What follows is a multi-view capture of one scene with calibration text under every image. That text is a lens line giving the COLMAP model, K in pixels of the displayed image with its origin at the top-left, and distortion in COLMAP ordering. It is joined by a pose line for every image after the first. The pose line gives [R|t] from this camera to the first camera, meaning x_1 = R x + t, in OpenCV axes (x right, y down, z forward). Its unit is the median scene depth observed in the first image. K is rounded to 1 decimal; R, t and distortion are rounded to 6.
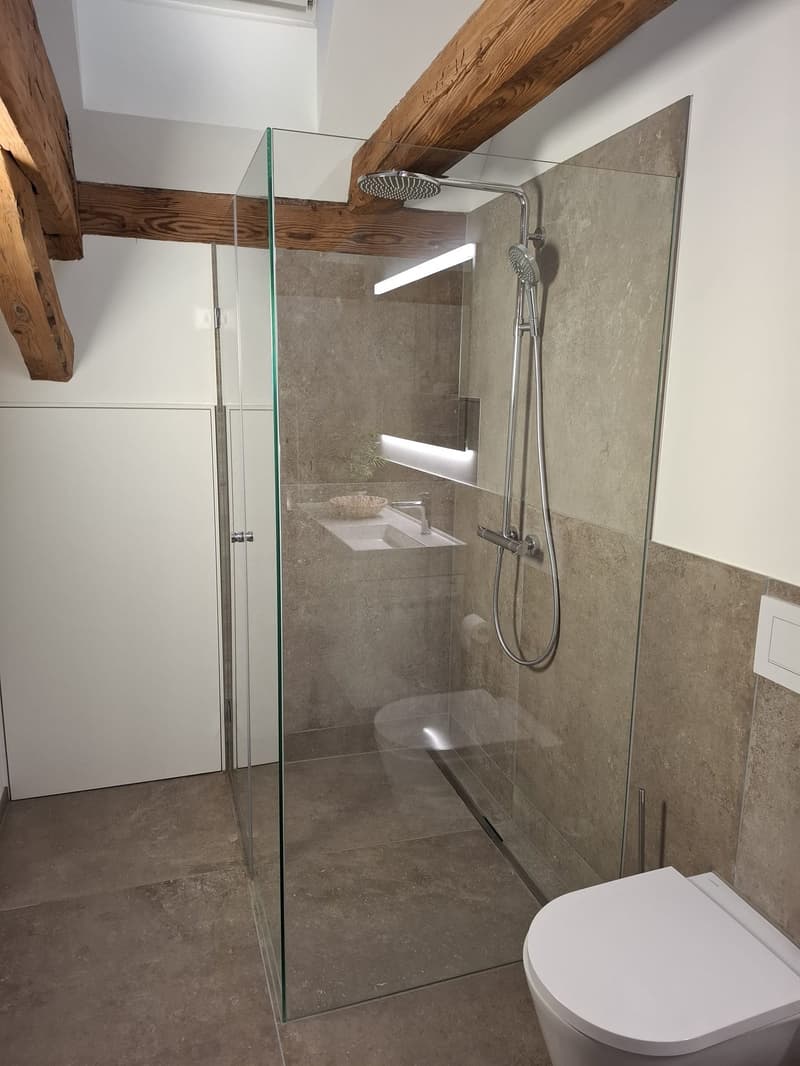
lens RADIAL K [[750.2, 0, 400.0], [0, 750.2, 532.7], [0, 0, 1]] dist [0.042032, -0.047129]
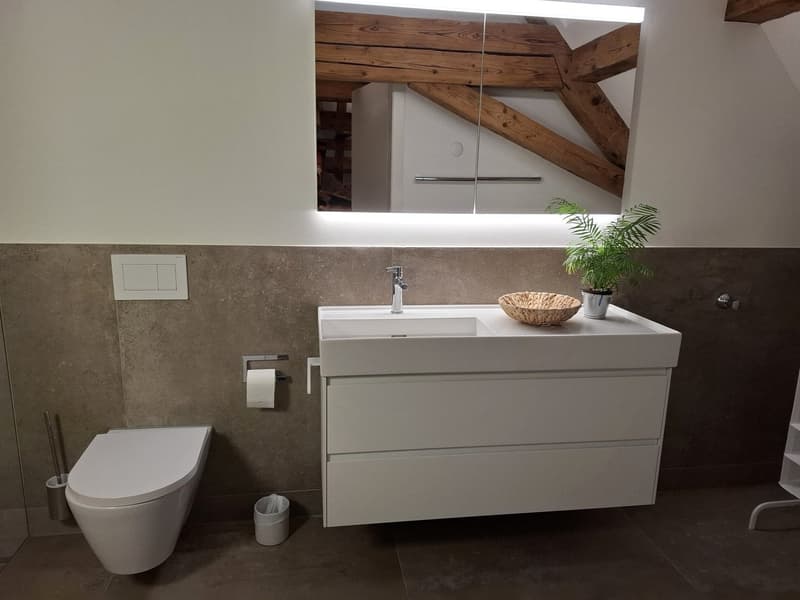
lens RADIAL K [[563.0, 0, 399.1], [0, 563.0, 300.0], [0, 0, 1]] dist [0.042032, -0.047129]
pose [[0.169562, -0.229776, 0.958359, -0.650673], [0.172228, 0.964384, 0.200749, 0.033114], [-0.970354, 0.131017, 0.203097, 0.097110]]
